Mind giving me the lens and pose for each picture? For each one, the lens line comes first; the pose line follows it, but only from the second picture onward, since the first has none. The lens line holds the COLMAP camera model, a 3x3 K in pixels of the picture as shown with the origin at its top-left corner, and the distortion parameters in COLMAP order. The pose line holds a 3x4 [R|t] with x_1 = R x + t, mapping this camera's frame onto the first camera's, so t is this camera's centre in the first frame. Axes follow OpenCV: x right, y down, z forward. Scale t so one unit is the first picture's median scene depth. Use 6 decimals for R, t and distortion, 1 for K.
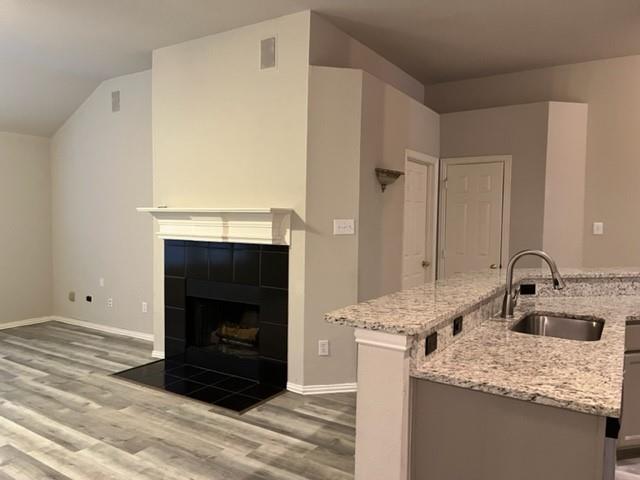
lens RADIAL K [[484.1, 0, 315.7], [0, 484.1, 241.8], [0, 0, 1]] dist [0.074977, -0.100944]
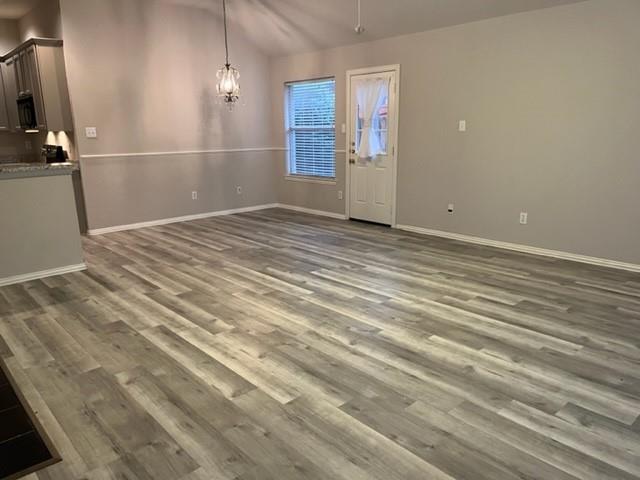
lens RADIAL K [[484.1, 0, 315.7], [0, 484.1, 241.8], [0, 0, 1]] dist [0.074977, -0.100944]
pose [[-0.963928, -0.055495, 0.260314, -0.928559], [0.022732, 0.957284, 0.288254, -0.084890], [-0.265191, 0.283773, -0.921491, 1.563008]]
